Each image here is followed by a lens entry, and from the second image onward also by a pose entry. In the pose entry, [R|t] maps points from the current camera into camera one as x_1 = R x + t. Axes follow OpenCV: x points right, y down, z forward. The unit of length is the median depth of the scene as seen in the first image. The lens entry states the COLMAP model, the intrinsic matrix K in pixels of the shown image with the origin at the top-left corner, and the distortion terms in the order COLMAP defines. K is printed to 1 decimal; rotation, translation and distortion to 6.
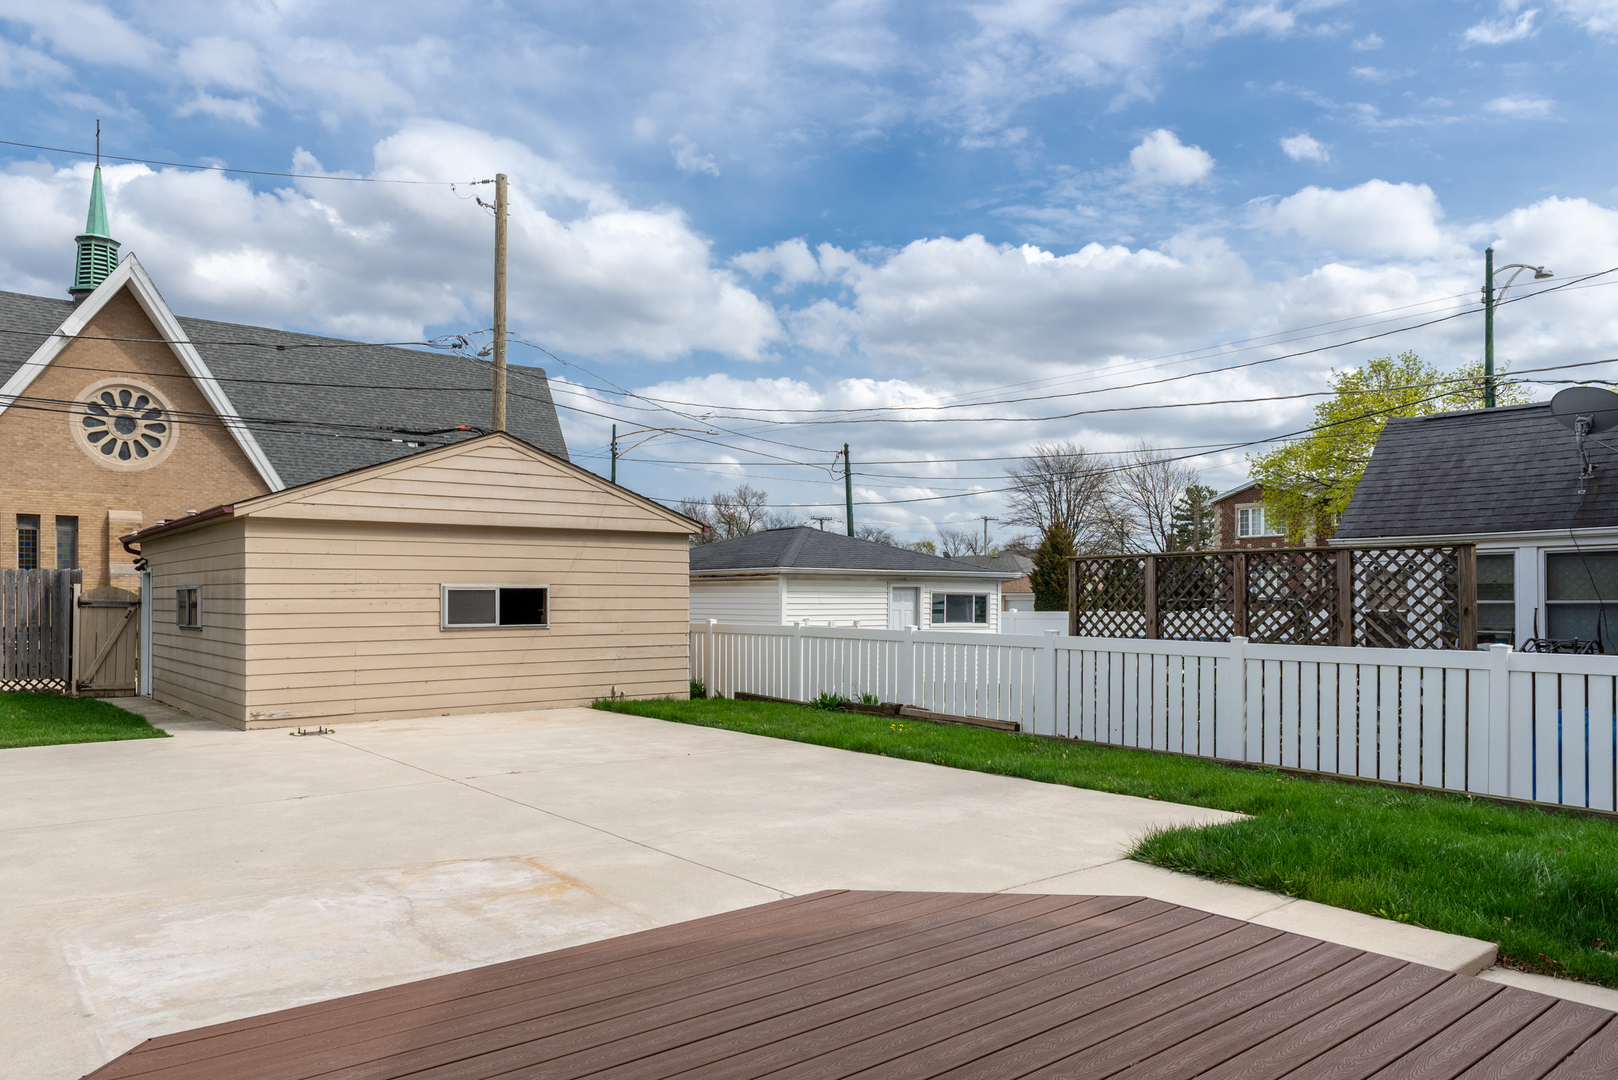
lens RADIAL K [[1098.2, 0, 810.6], [0, 1098.2, 576.3], [0, 0, 1]] dist [-0.002834, -0.001830]
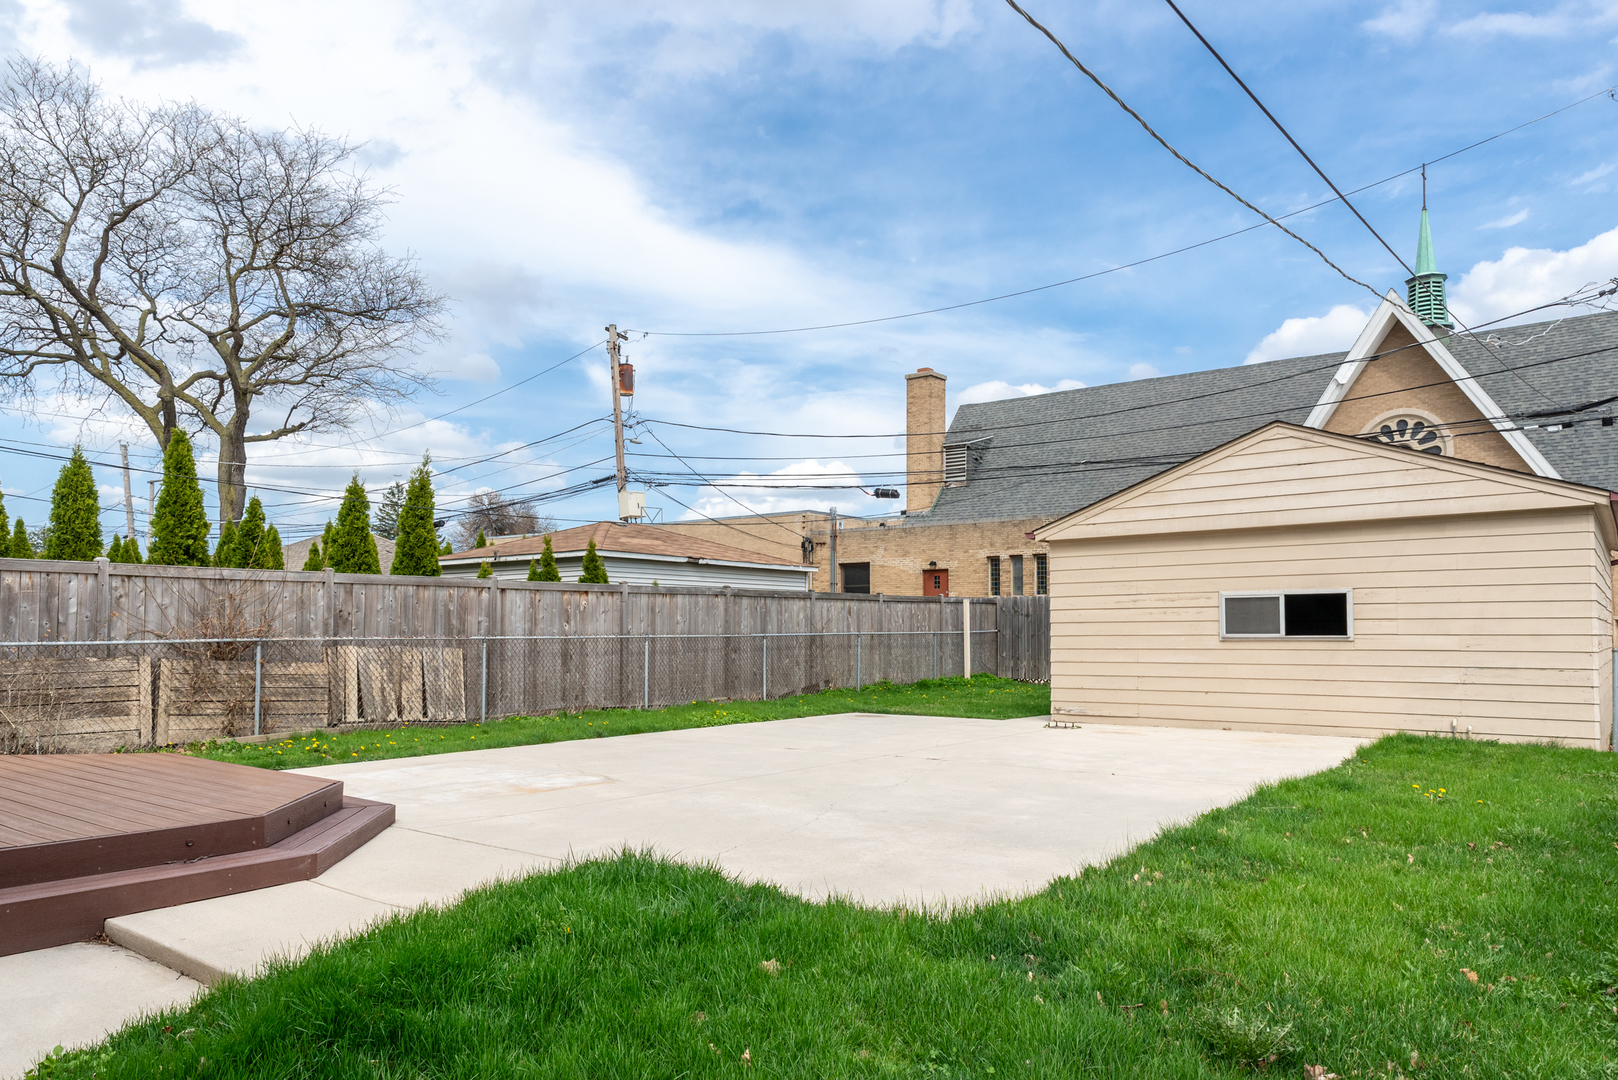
lens RADIAL K [[1098.2, 0, 810.6], [0, 1098.2, 576.3], [0, 0, 1]] dist [-0.002834, -0.001830]
pose [[0.200582, -0.050093, -0.978395, 0.518070], [0.021265, 0.998679, -0.046772, 0.029646], [0.979446, -0.011424, 0.201383, 0.440291]]
